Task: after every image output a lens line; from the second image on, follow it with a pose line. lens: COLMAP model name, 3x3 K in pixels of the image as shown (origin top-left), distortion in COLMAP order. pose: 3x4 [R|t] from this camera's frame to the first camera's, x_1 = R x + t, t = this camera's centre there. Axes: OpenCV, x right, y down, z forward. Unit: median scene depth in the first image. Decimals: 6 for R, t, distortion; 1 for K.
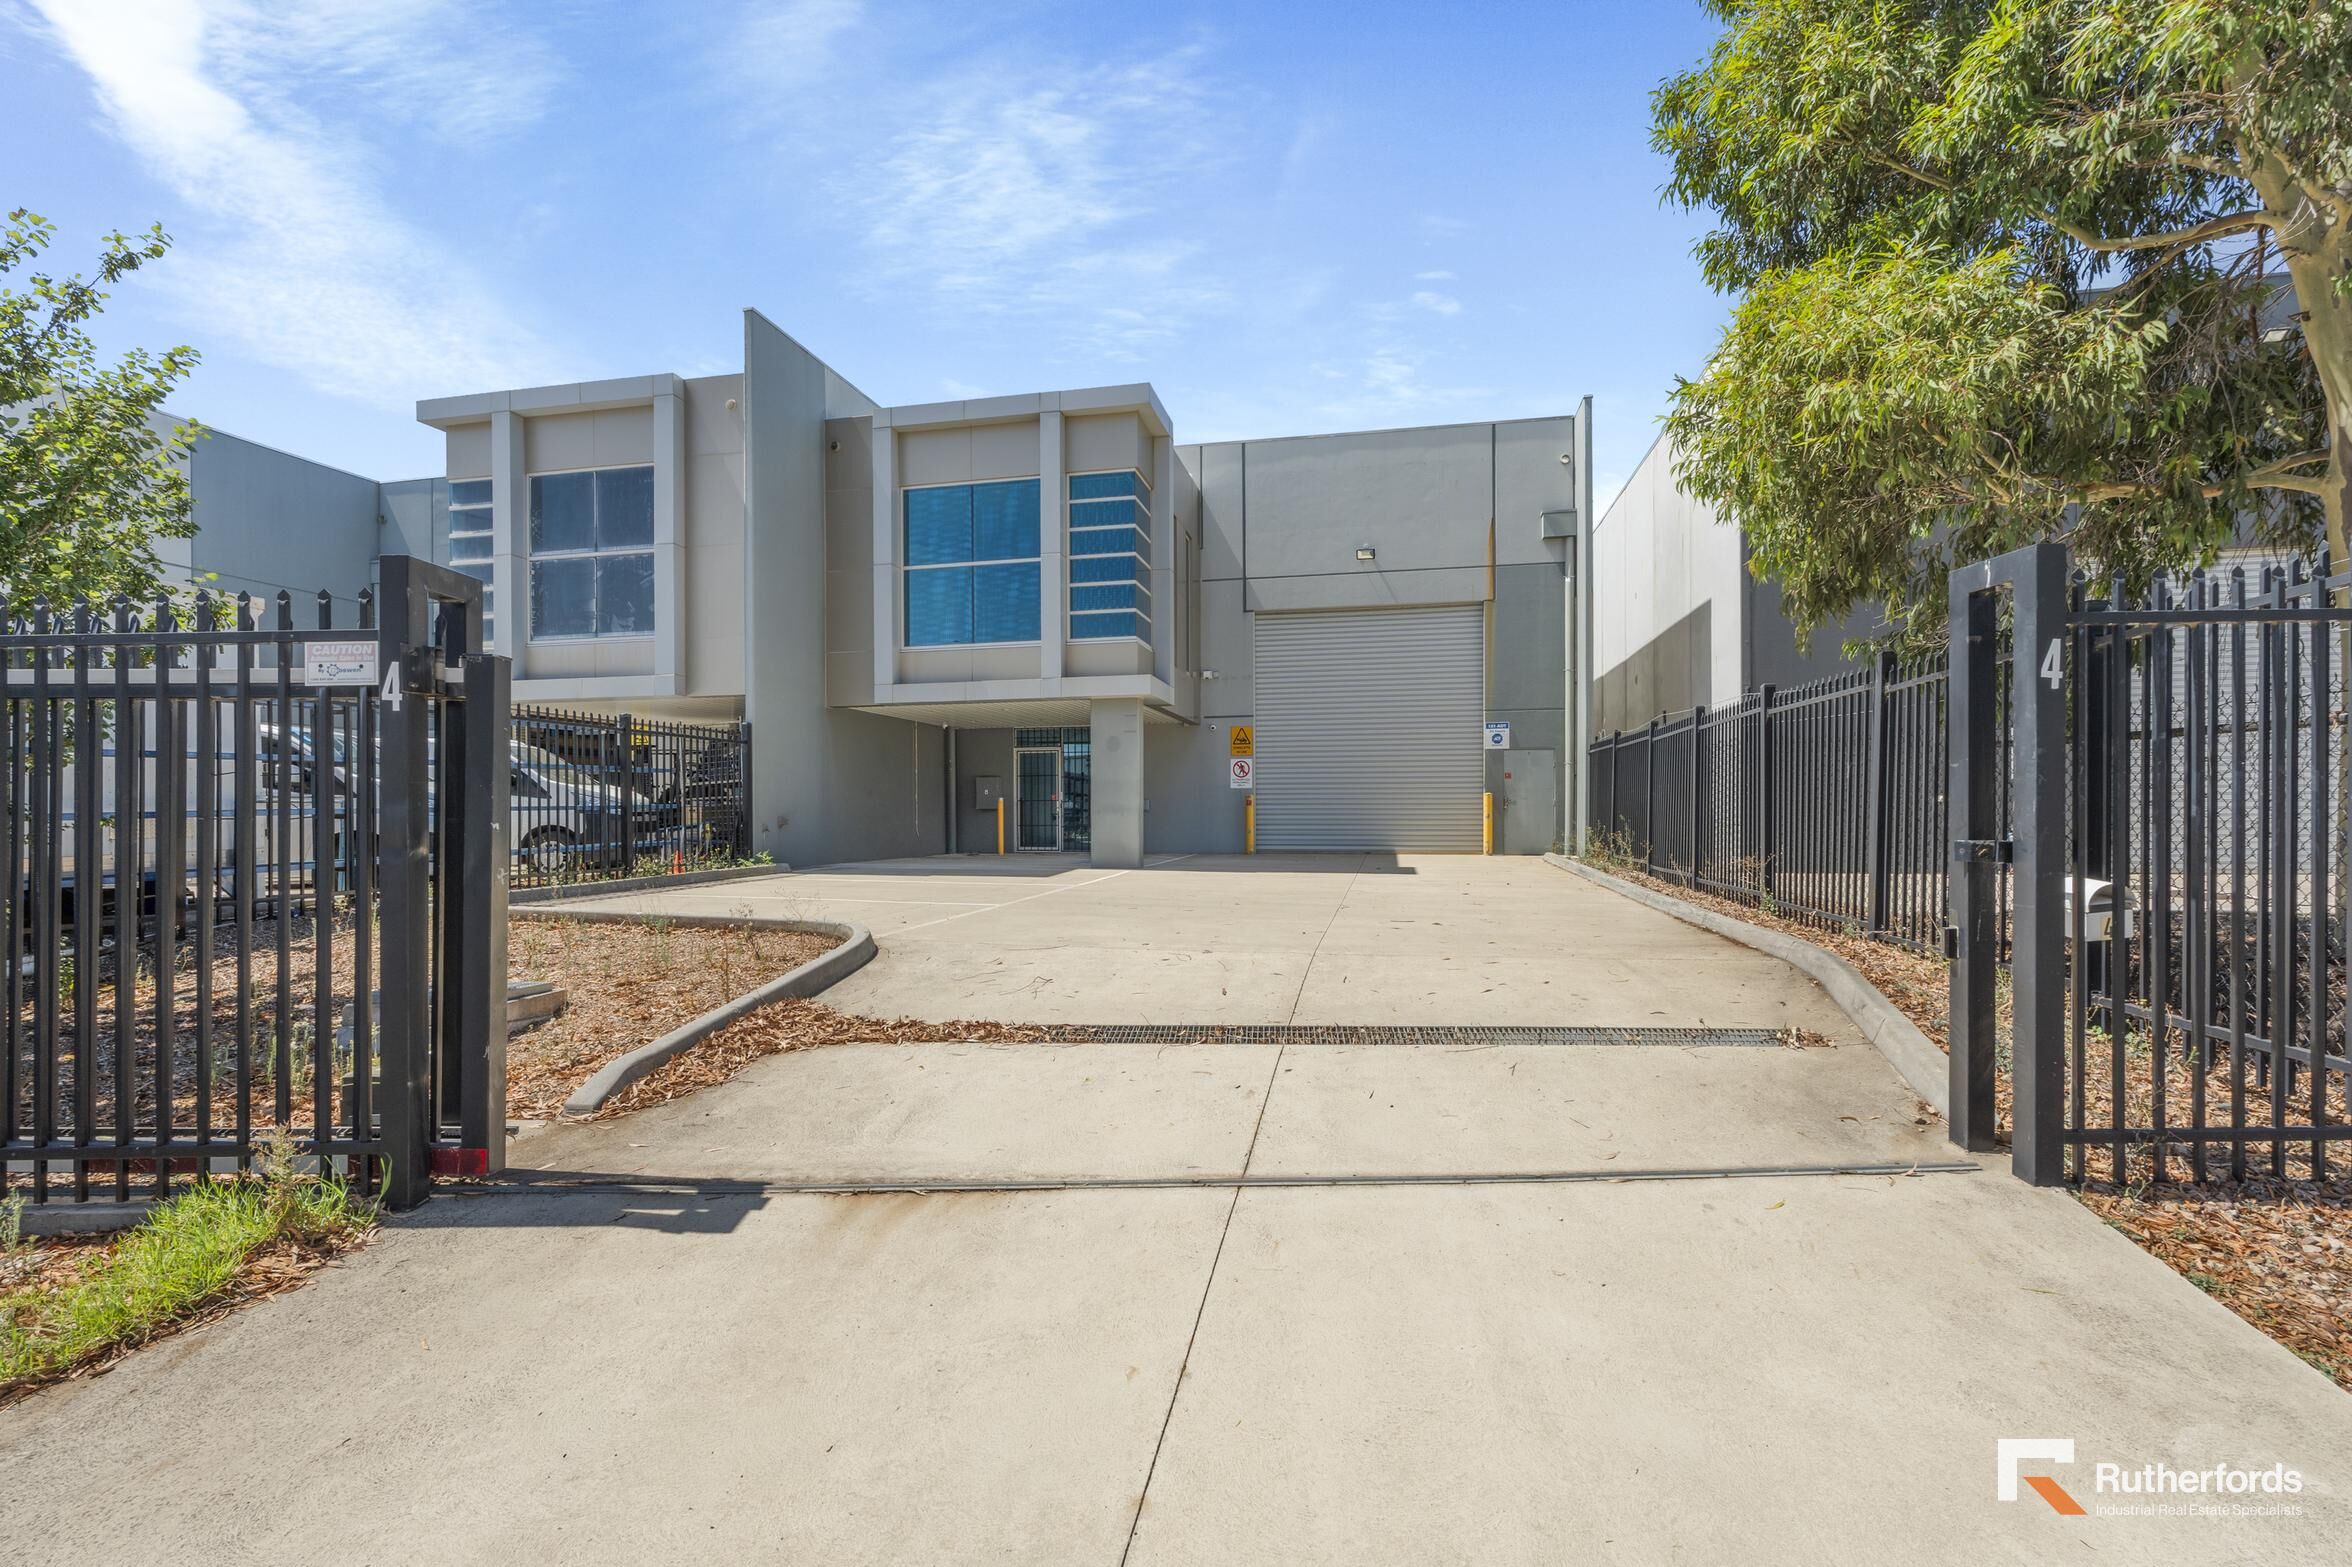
lens RADIAL K [[1042.7, 0, 1175.7], [0, 1042.7, 787.2], [0, 0, 1]] dist [-0.002821, -0.000383]
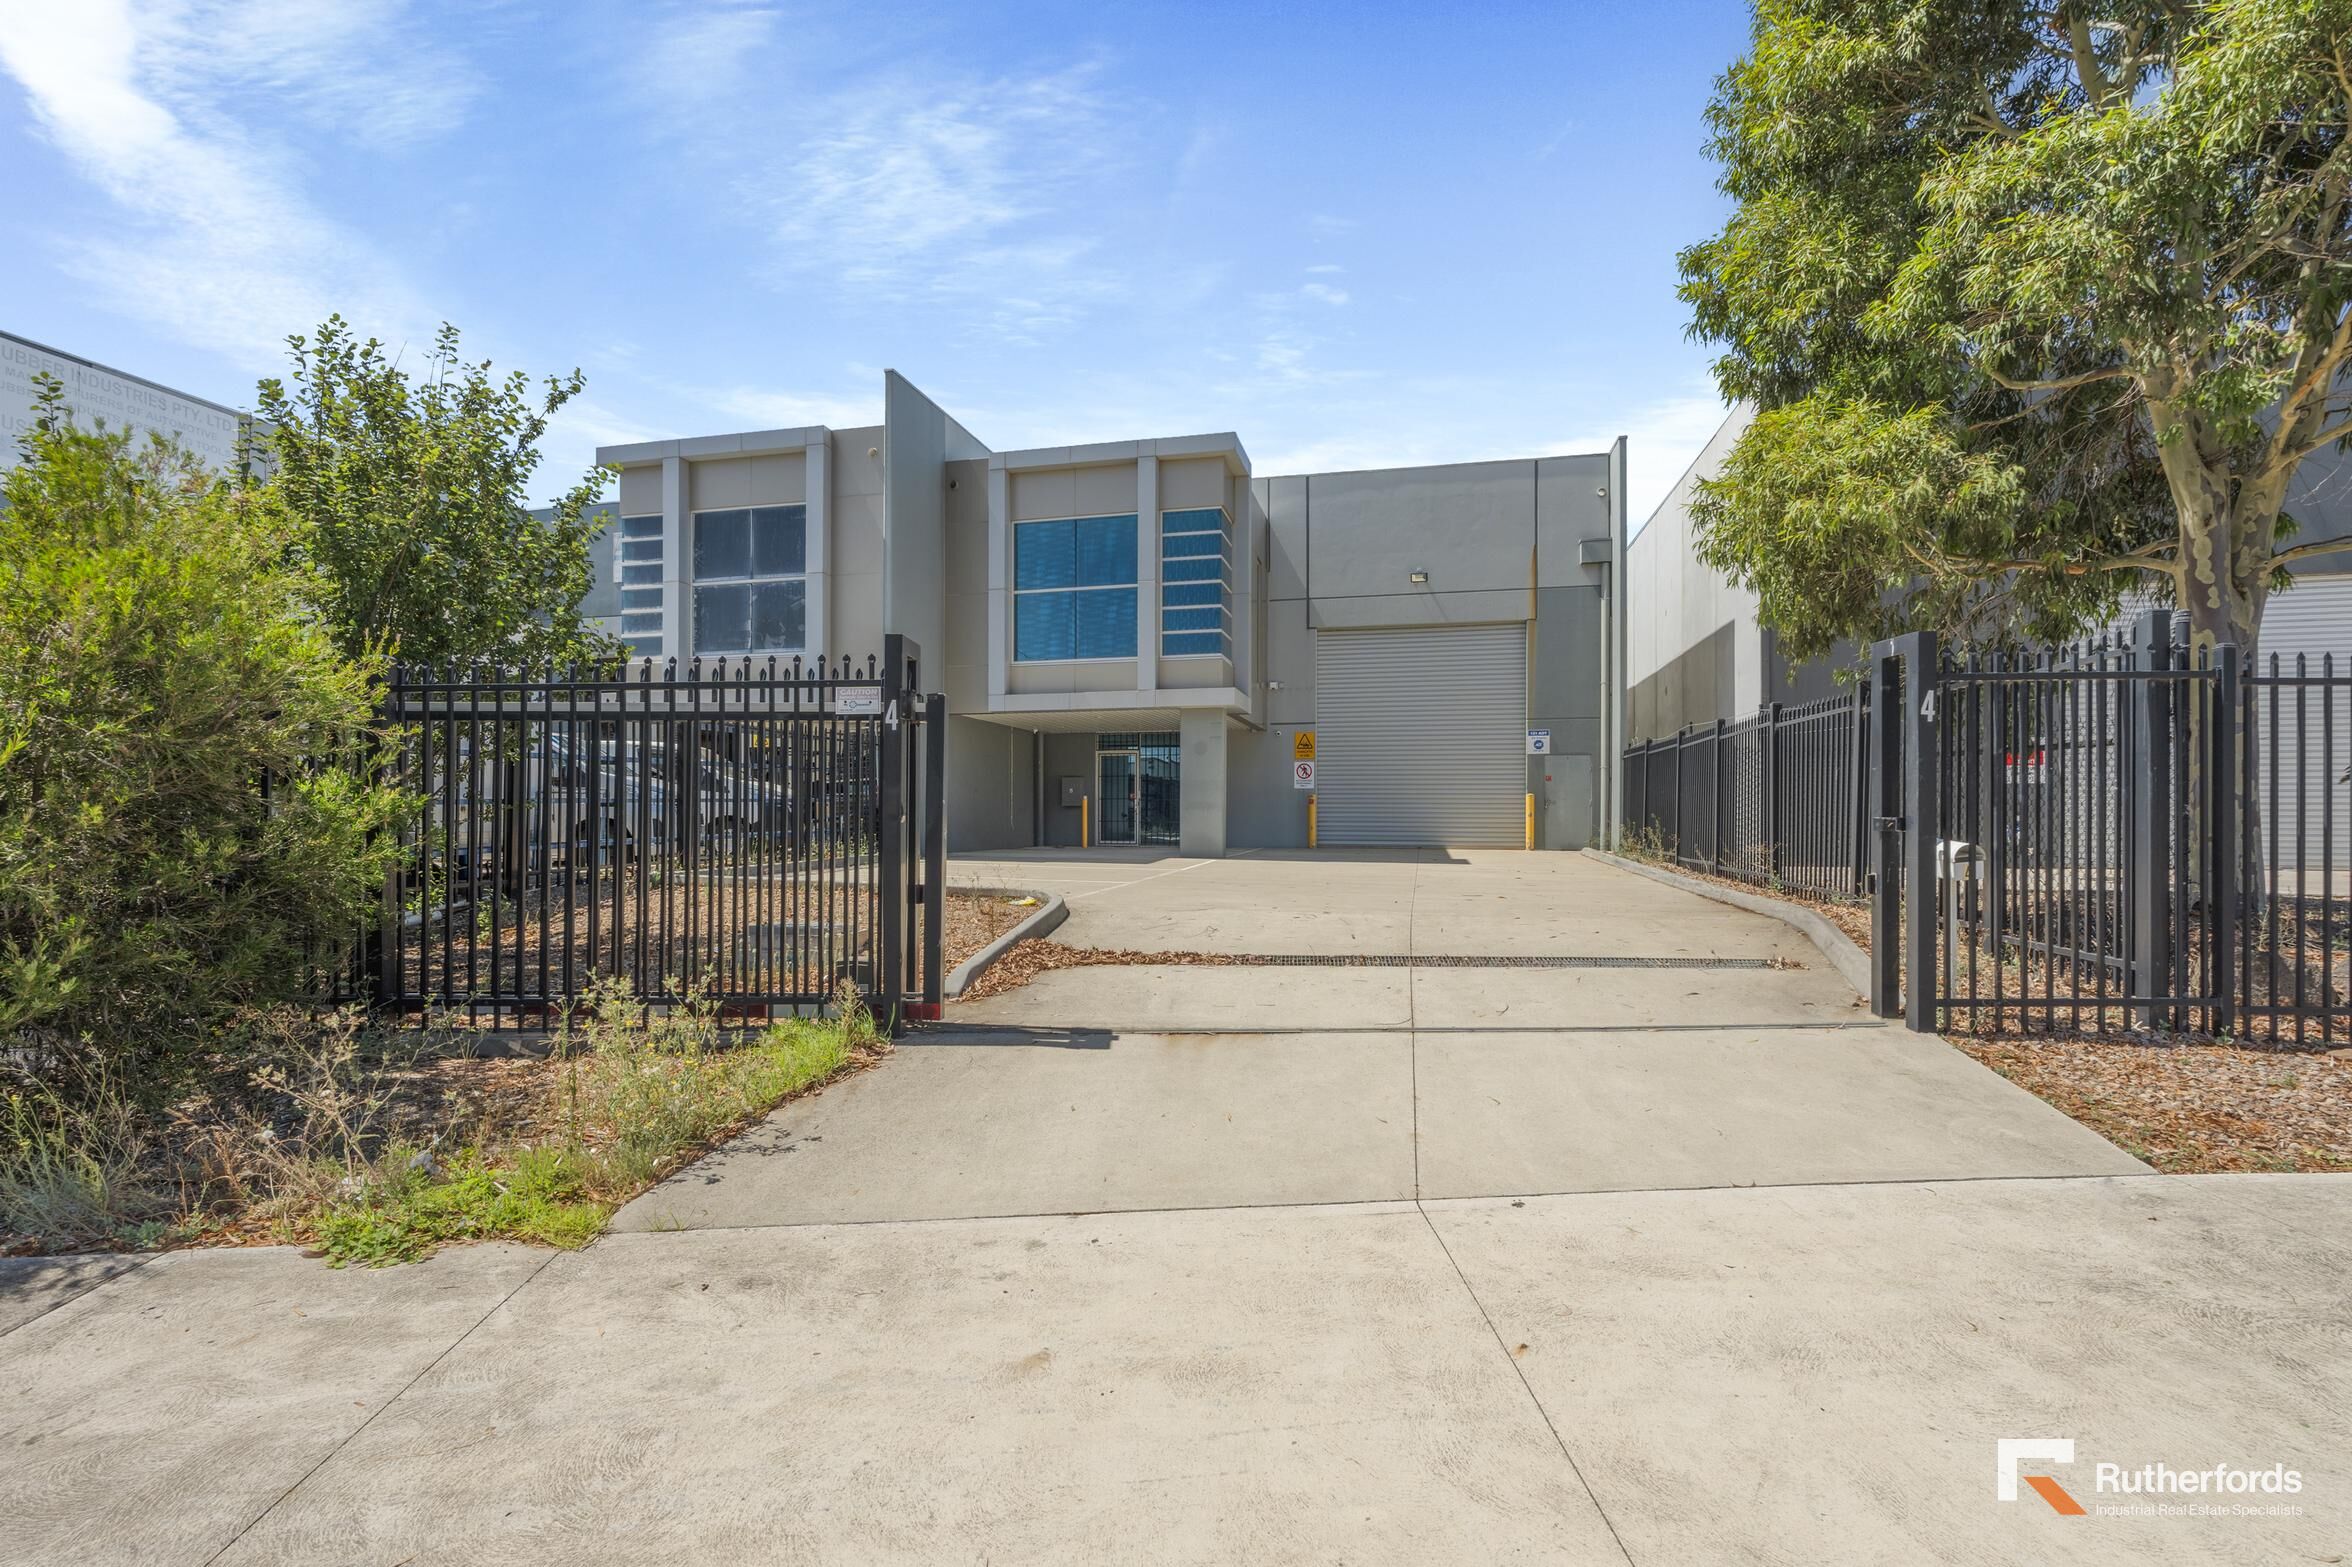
lens RADIAL K [[1042.7, 0, 1176.3], [0, 1042.7, 779.1], [0, 0, 1]] dist [-0.002821, -0.000383]
pose [[0.999713, 0.005752, -0.023244, -0.140158], [-0.005985, 0.999932, -0.009967, 0.008598], [0.023185, 0.010104, 0.999680, -0.317804]]
